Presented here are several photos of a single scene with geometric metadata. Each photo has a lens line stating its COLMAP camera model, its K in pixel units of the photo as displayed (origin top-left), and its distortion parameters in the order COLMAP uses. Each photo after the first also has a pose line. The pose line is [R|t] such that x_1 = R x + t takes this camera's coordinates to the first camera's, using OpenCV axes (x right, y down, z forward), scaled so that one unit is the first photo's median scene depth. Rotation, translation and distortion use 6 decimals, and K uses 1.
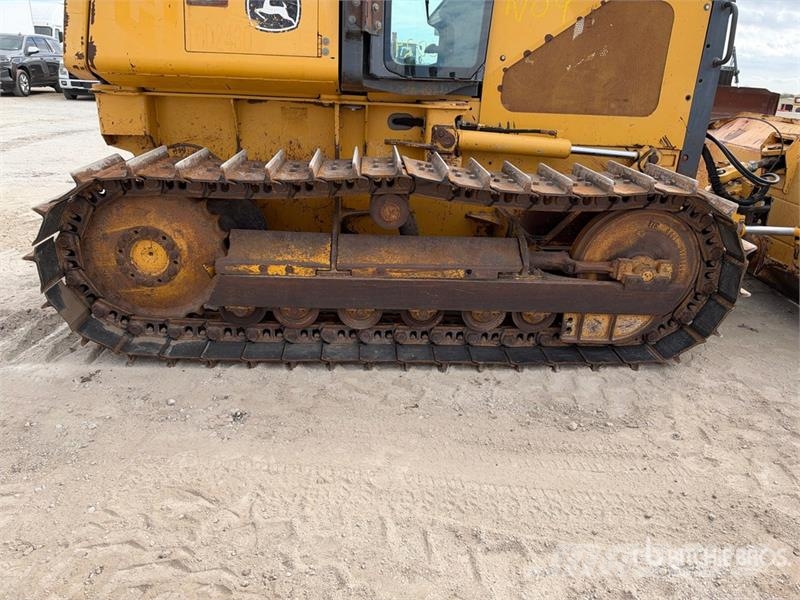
lens RADIAL K [[580.4, 0, 405.3], [0, 580.4, 303.0], [0, 0, 1]] dist [0.015411, -0.041123]
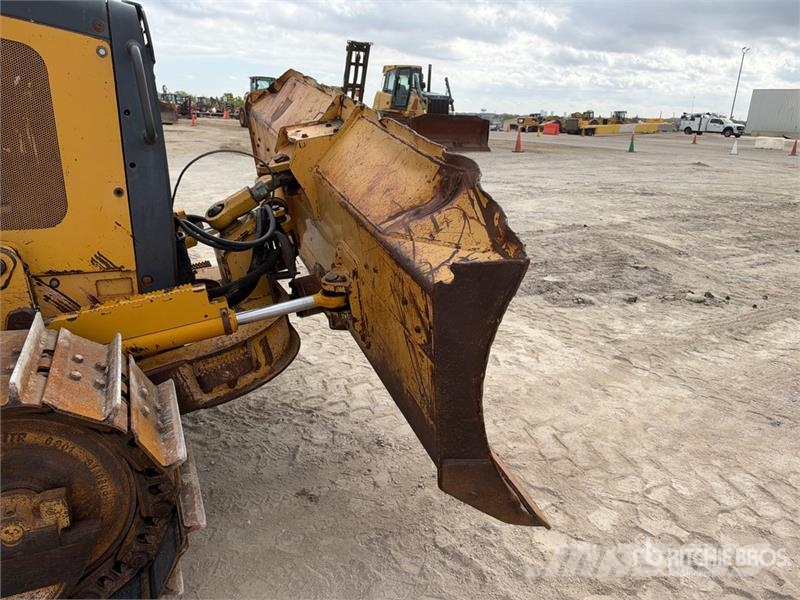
lens RADIAL K [[580.4, 0, 404.4], [0, 580.4, 300.4], [0, 0, 1]] dist [0.015411, -0.041123]
pose [[0.930179, -0.127877, 0.344115, 0.543360], [0.142994, 0.989545, -0.018802, -0.181348], [-0.338113, 0.066696, 0.938739, 0.311882]]
